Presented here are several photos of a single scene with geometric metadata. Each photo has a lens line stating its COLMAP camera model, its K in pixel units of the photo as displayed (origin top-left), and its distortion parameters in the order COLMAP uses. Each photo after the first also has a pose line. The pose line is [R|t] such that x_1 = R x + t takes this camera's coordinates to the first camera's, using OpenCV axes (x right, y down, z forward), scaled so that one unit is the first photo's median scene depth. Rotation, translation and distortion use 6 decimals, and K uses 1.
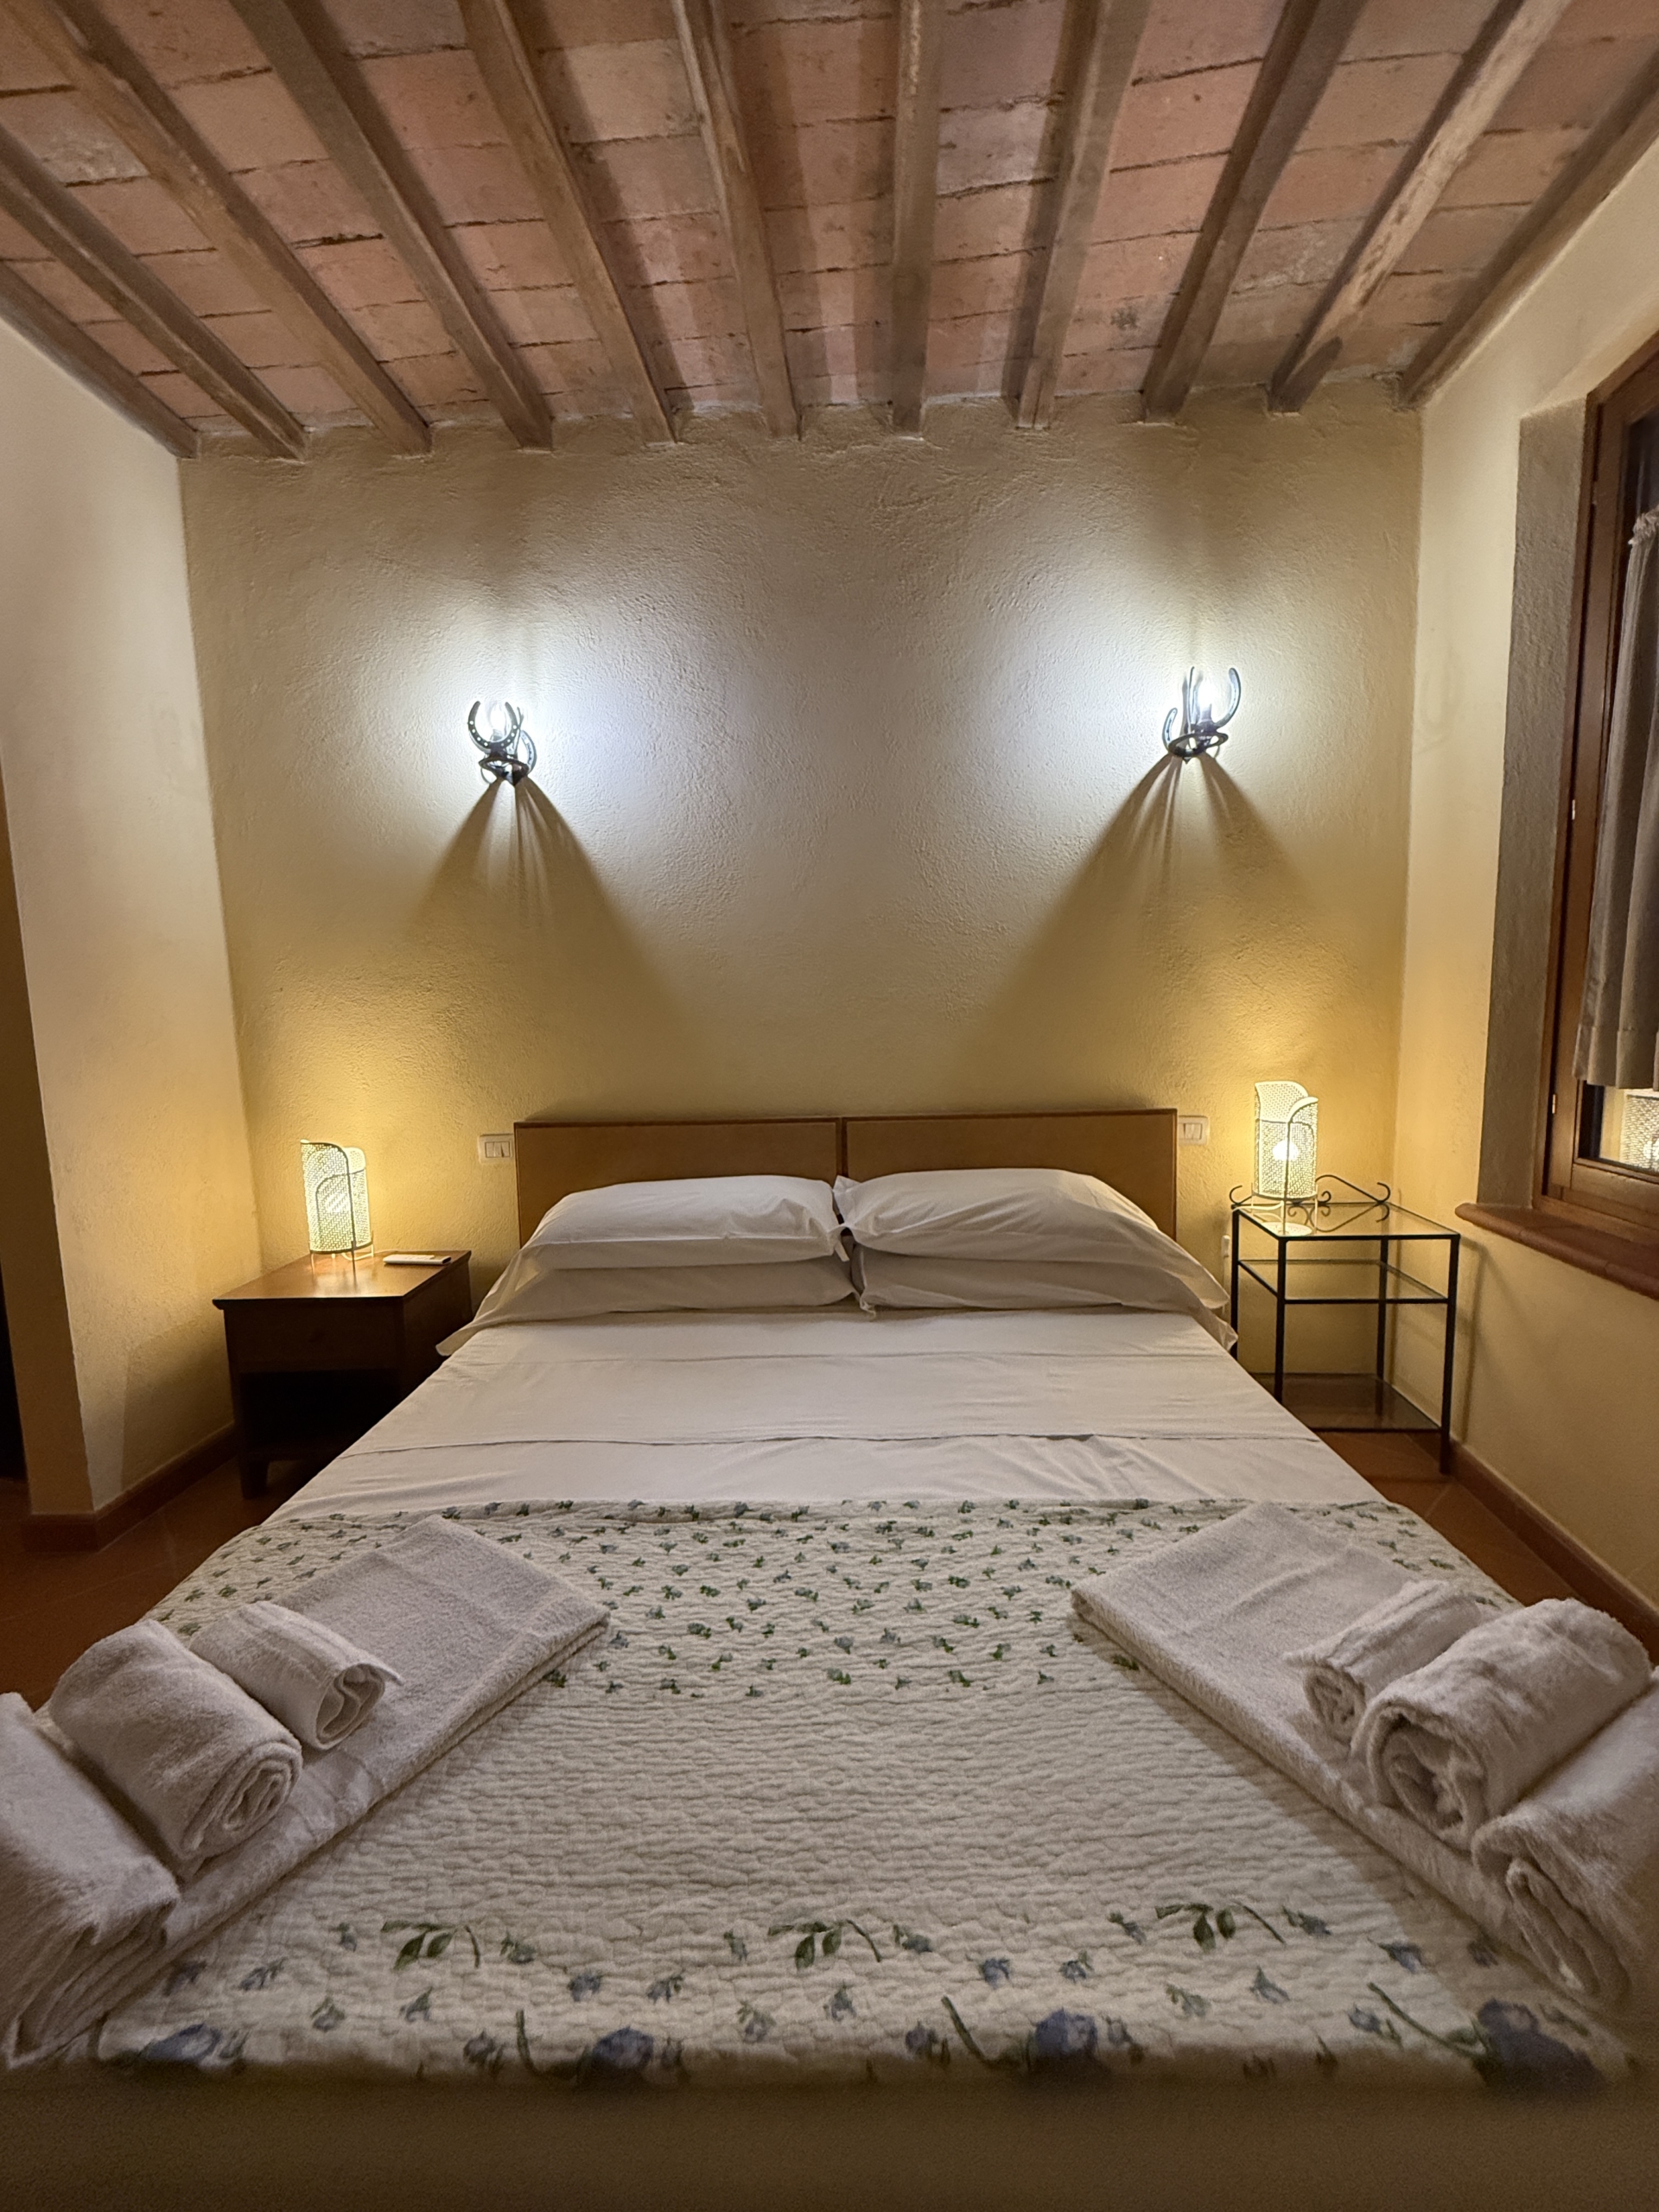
lens RADIAL K [[884.8, 0, 826.6], [0, 884.8, 1102.2], [0, 0, 1]] dist [0.000975, -0.000377]
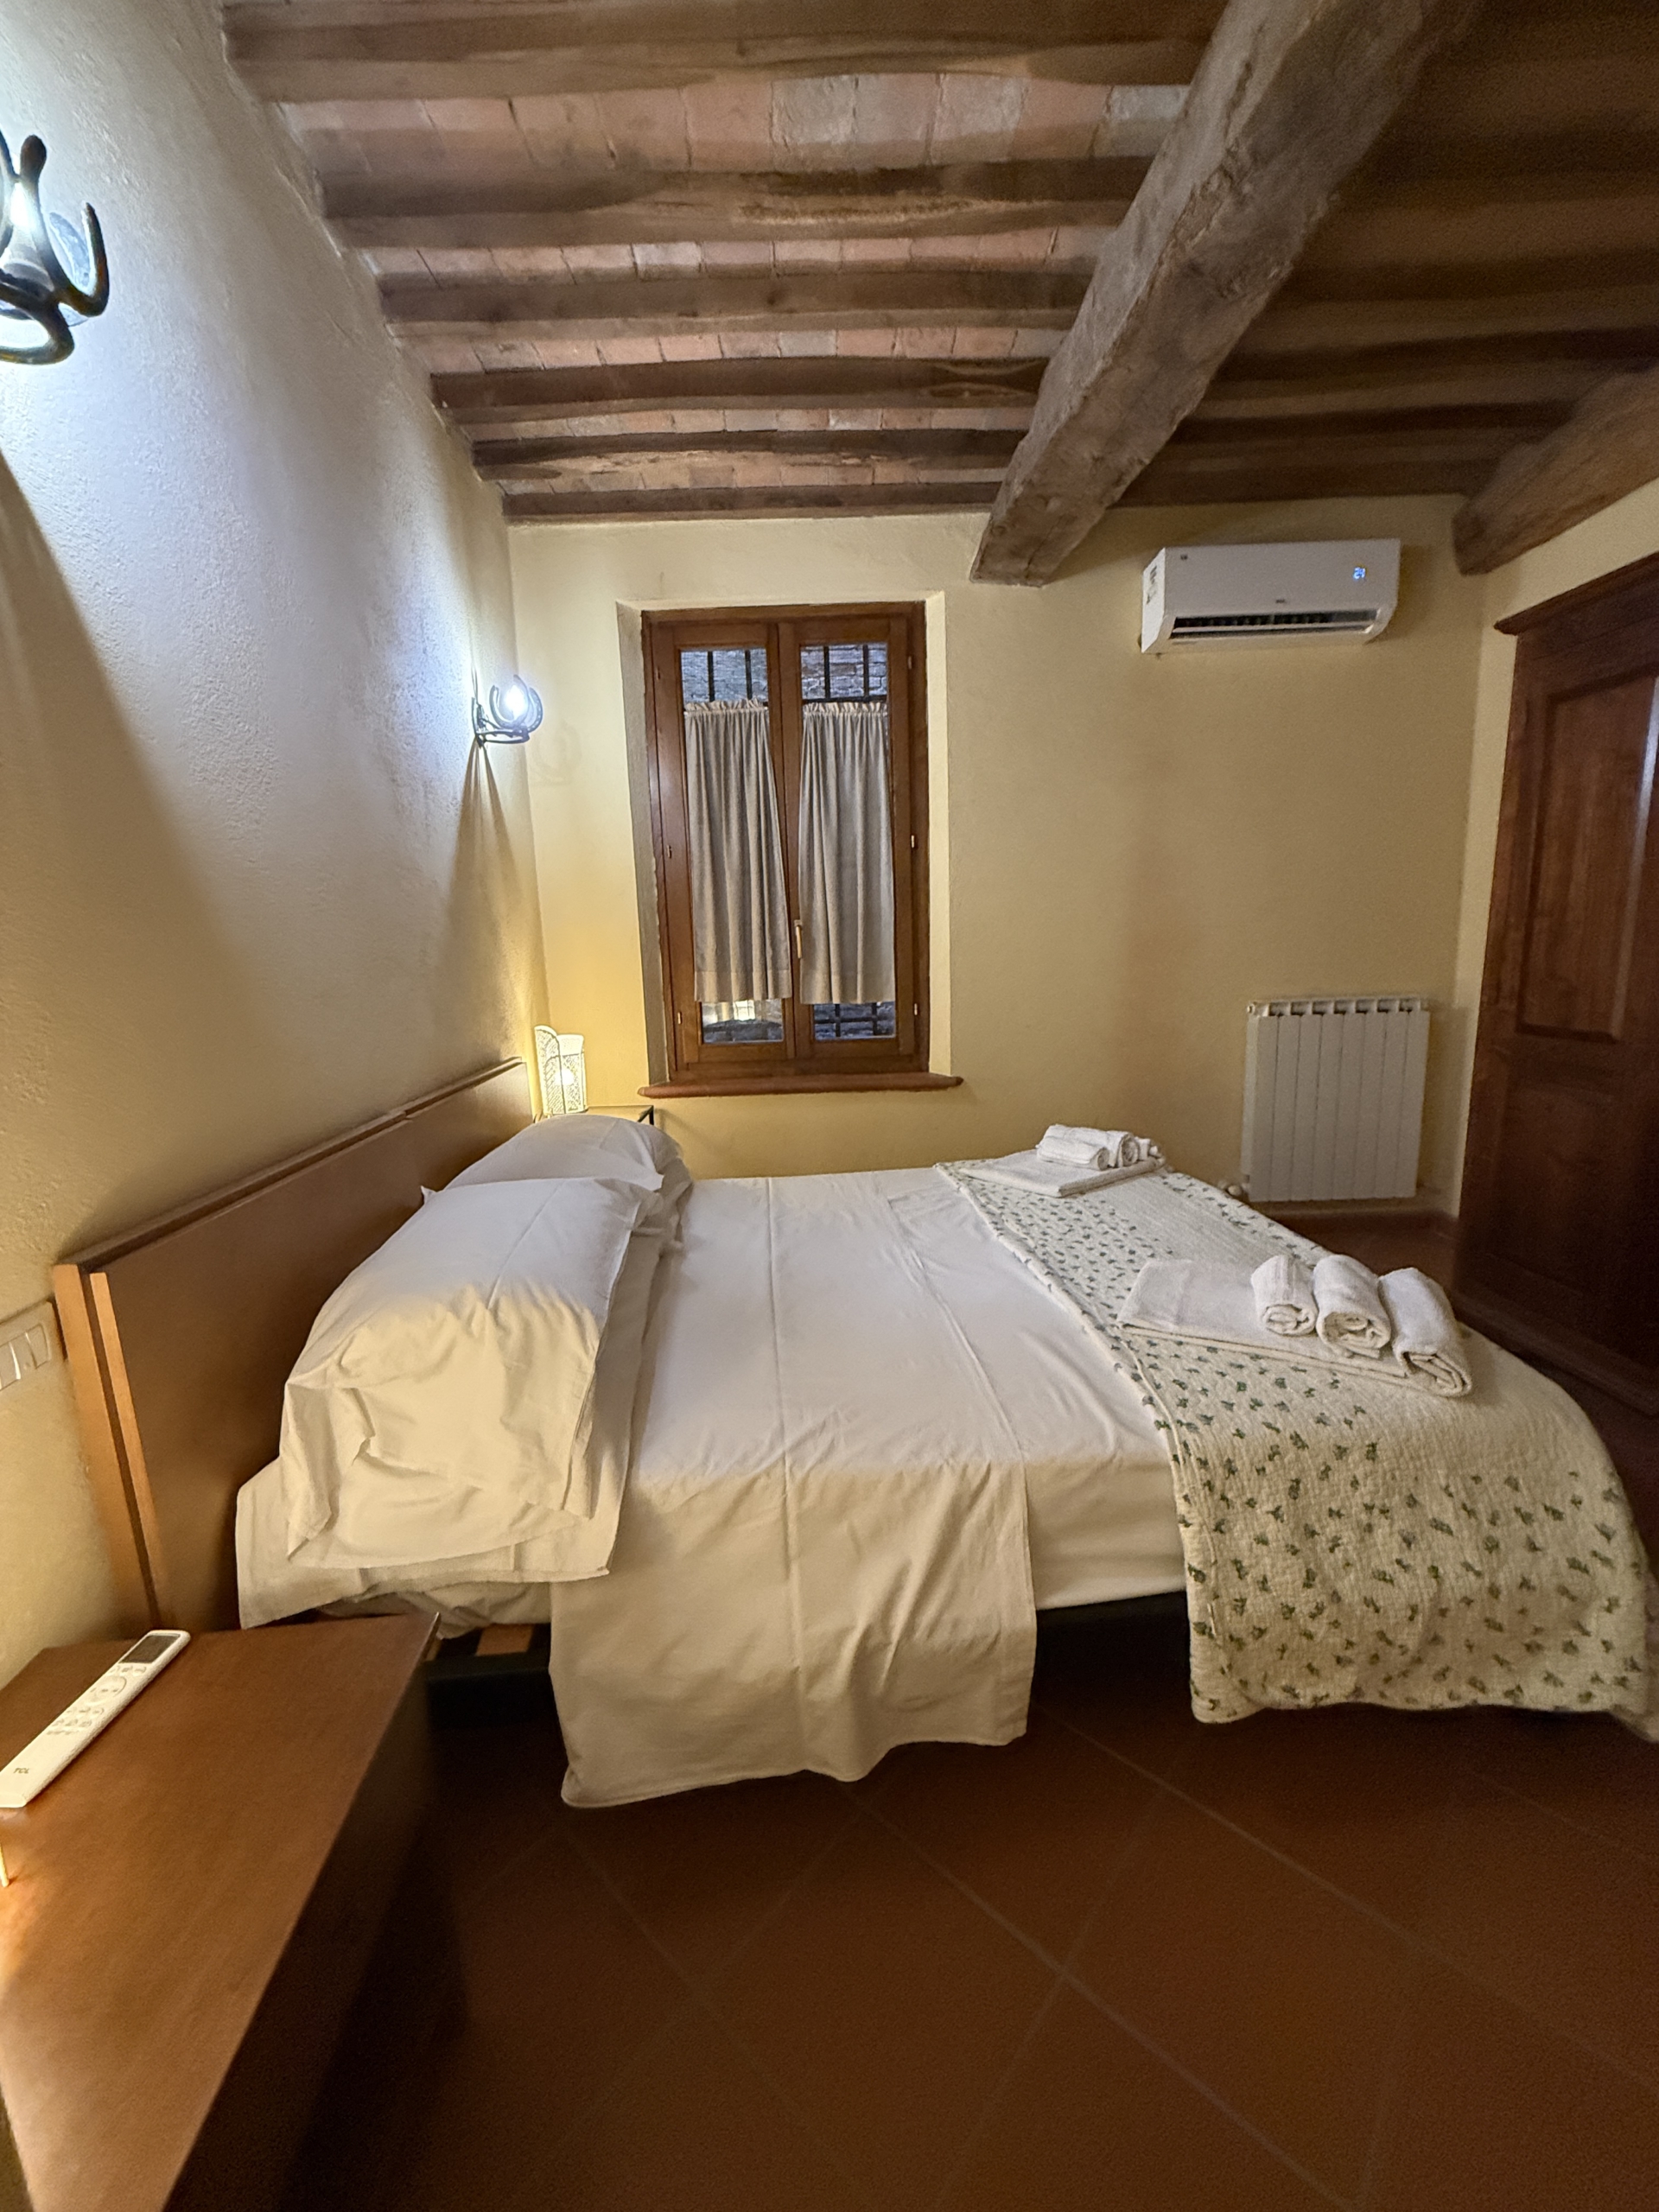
lens RADIAL K [[884.8, 0, 826.6], [0, 884.8, 1102.2], [0, 0, 1]] dist [0.000975, -0.000377]
pose [[-0.103410, -0.152730, 0.982843, -1.464001], [0.145913, 0.975120, 0.166882, -0.127093], [-0.983878, 0.160667, -0.078552, 1.308921]]
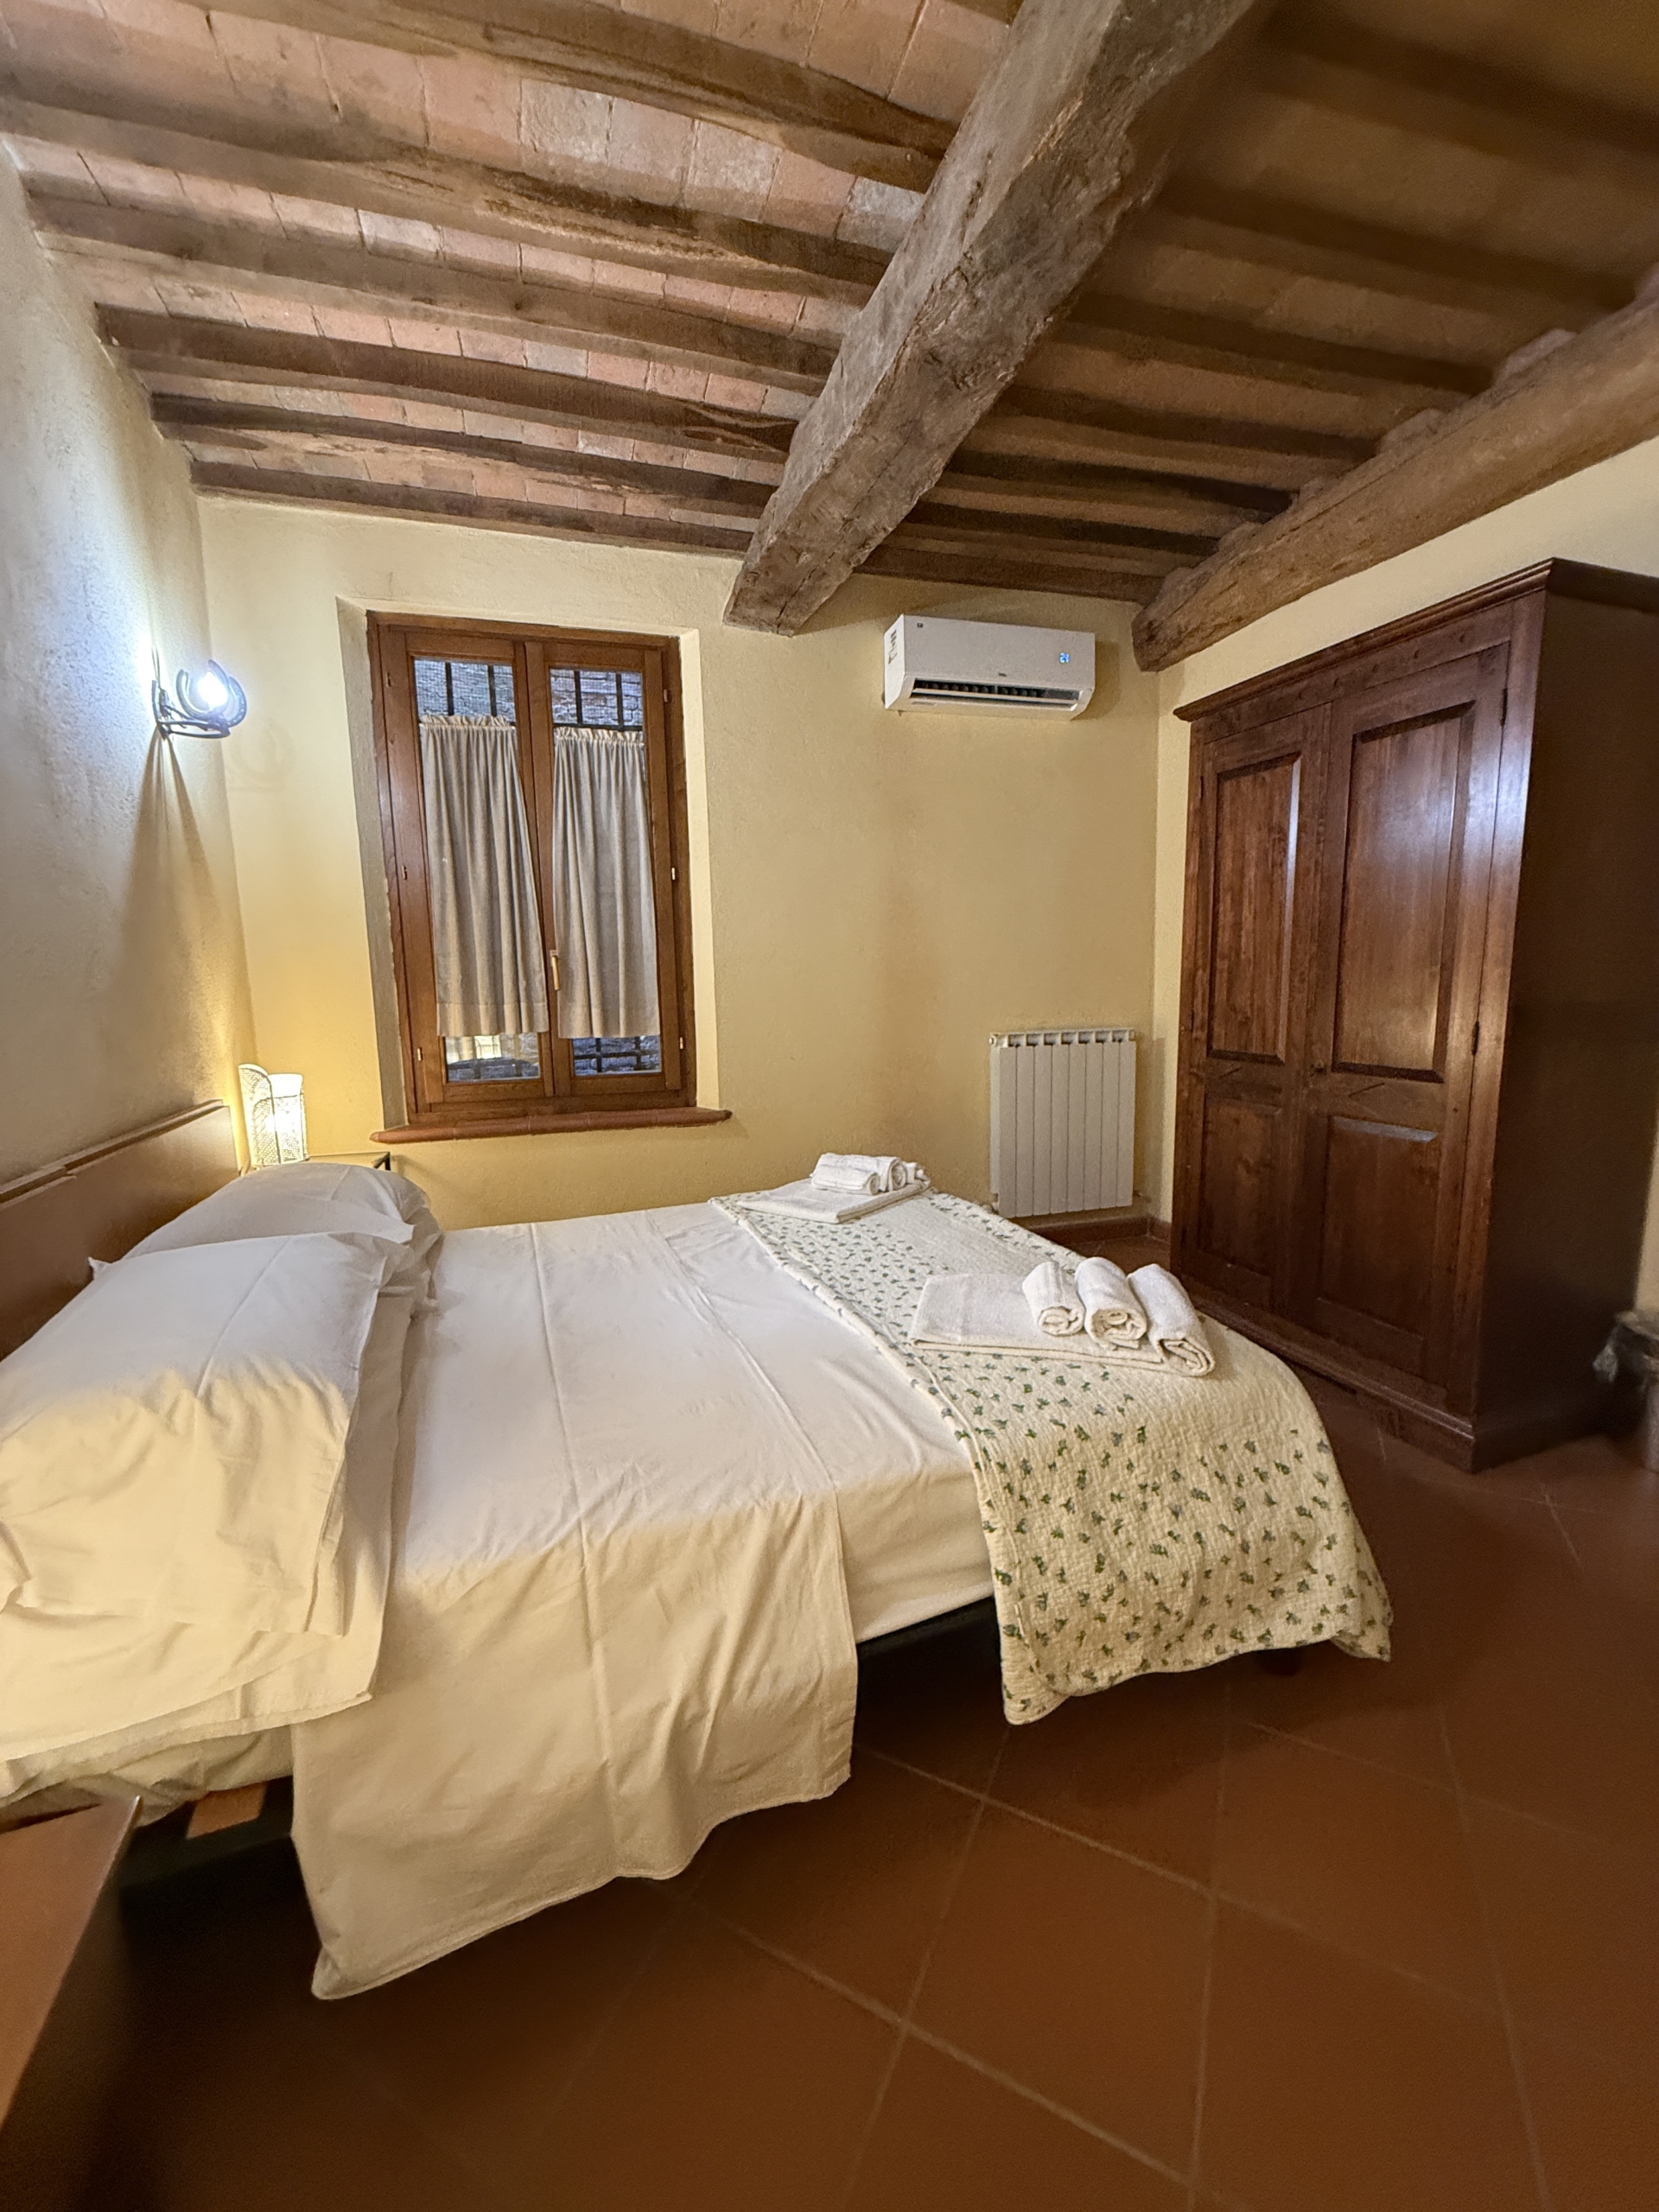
lens RADIAL K [[884.8, 0, 826.6], [0, 884.8, 1102.2], [0, 0, 1]] dist [0.000975, -0.000377]
pose [[-0.374836, -0.100808, 0.921594, -1.419820], [0.131193, 0.978300, 0.160370, -0.108843], [-0.917762, 0.181019, -0.353476, 1.350805]]
